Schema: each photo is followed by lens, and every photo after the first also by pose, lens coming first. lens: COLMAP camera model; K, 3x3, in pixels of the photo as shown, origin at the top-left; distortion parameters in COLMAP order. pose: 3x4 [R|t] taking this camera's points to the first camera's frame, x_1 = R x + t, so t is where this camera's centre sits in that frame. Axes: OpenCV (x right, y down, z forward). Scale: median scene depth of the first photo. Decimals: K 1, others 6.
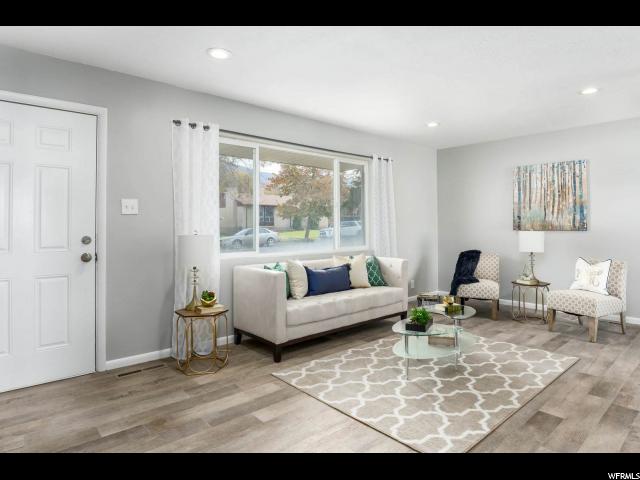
lens RADIAL K [[375.2, 0, 320.7], [0, 375.2, 215.6], [0, 0, 1]] dist [-0.018857, -0.002660]
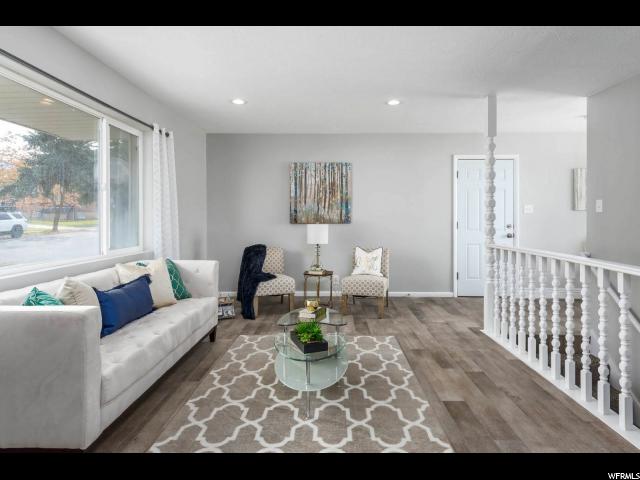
lens RADIAL K [[360.5, 0, 324.7], [0, 360.5, 212.7], [0, 0, 1]] dist [0.005618, -0.000405]
pose [[0.668541, 0.014314, 0.743538, -0.194838], [-0.020521, 0.999789, -0.000796, 0.009472], [-0.743392, -0.014726, 0.668694, 0.307386]]
